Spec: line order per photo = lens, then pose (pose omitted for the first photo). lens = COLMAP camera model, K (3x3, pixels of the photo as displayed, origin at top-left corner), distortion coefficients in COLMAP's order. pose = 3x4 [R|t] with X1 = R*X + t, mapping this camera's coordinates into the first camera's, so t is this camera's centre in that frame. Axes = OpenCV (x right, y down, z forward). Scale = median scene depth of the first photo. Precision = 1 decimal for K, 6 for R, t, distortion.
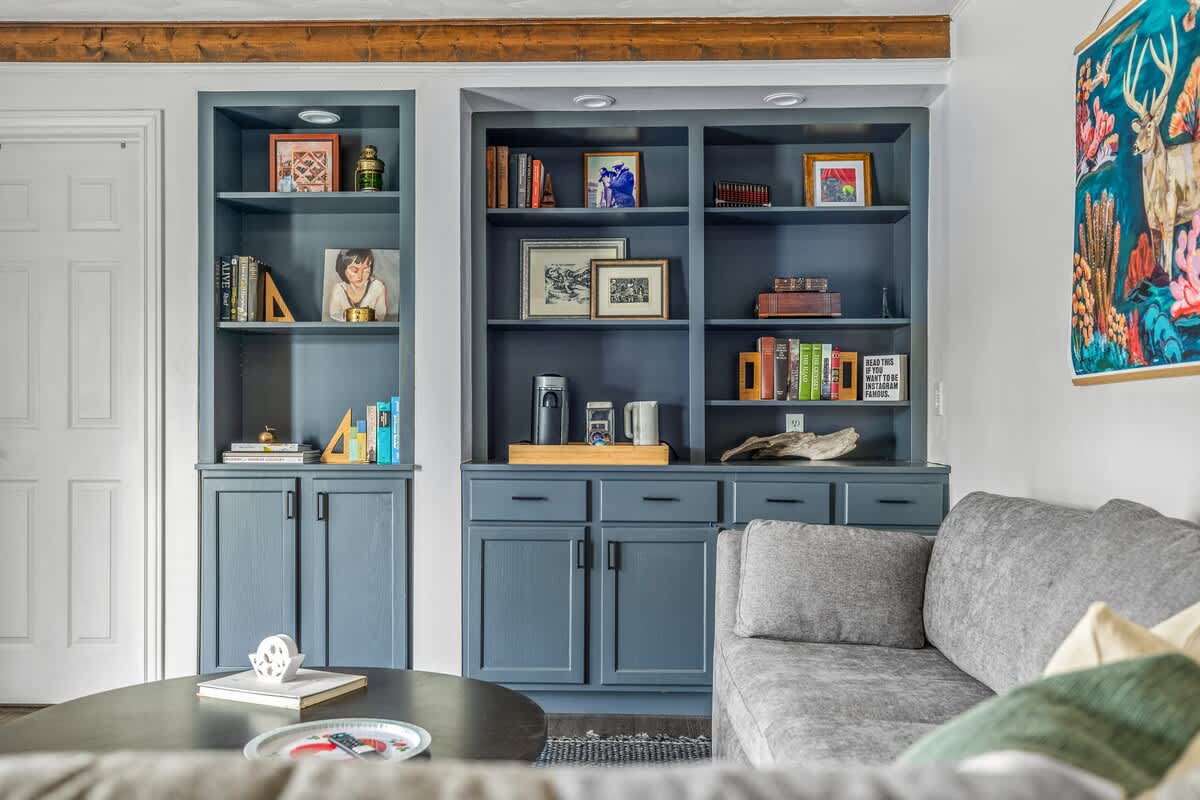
lens RADIAL K [[1066.9, 0, 607.7], [0, 1066.9, 425.0], [0, 0, 1]] dist [0.001008, 0.005465]
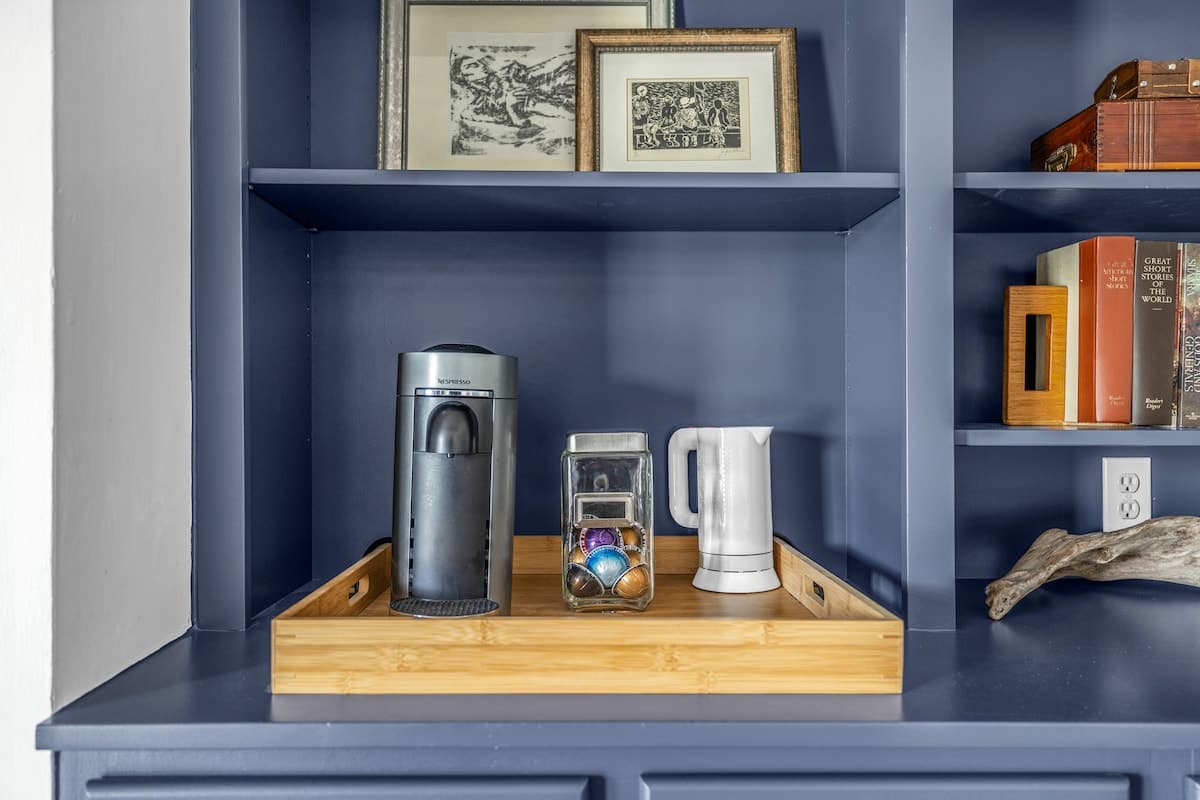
lens RADIAL K [[916.1, 0, 611.9], [0, 916.1, 404.0], [0, 0, 1]] dist [-0.006794, 0.001930]
pose [[0.999091, -0.000543, 0.042632, -0.018210], [0.000607, 0.999999, -0.001484, -0.030026], [-0.042631, 0.001508, 0.999090, 0.724109]]
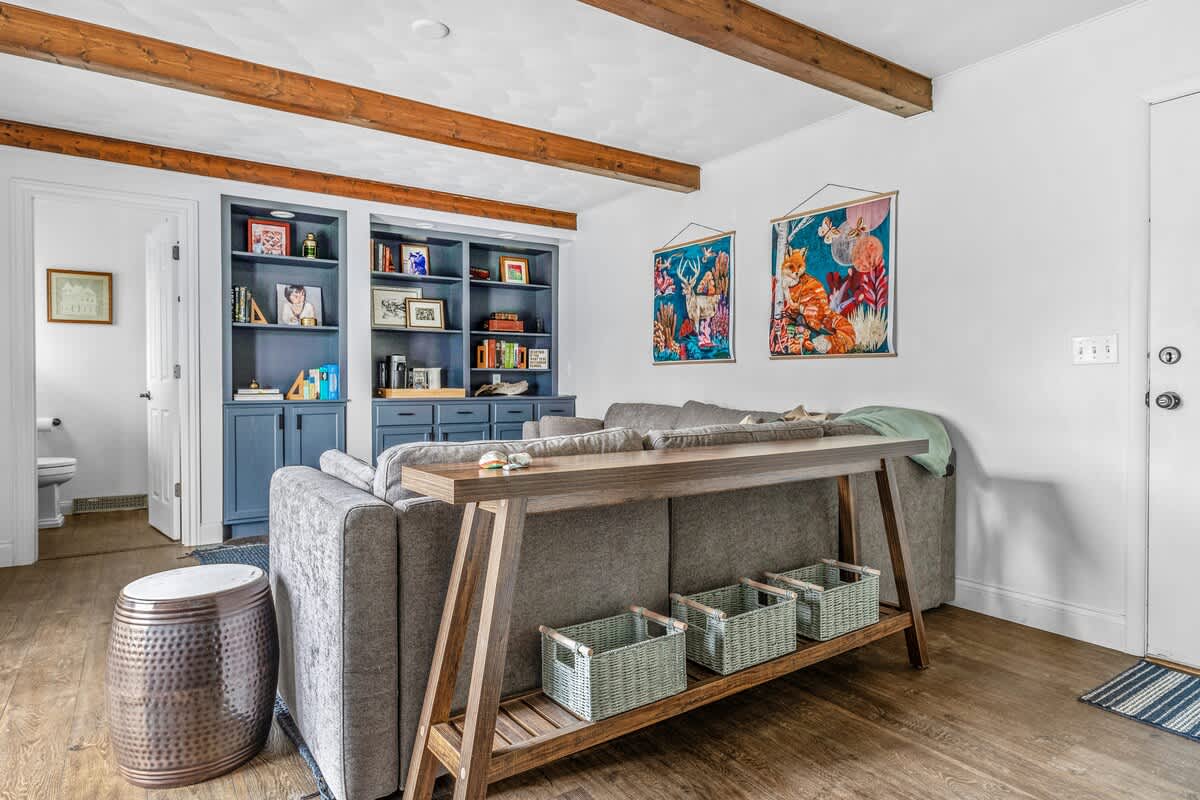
lens RADIAL K [[679.6, 0, 608.3], [0, 679.6, 383.7], [0, 0, 1]] dist [-0.005007, -0.001587]
pose [[0.810610, -0.004197, 0.585571, -0.481873], [0.001956, 0.999988, 0.004459, 0.003412], [-0.585583, -0.002469, 0.810609, -0.284604]]
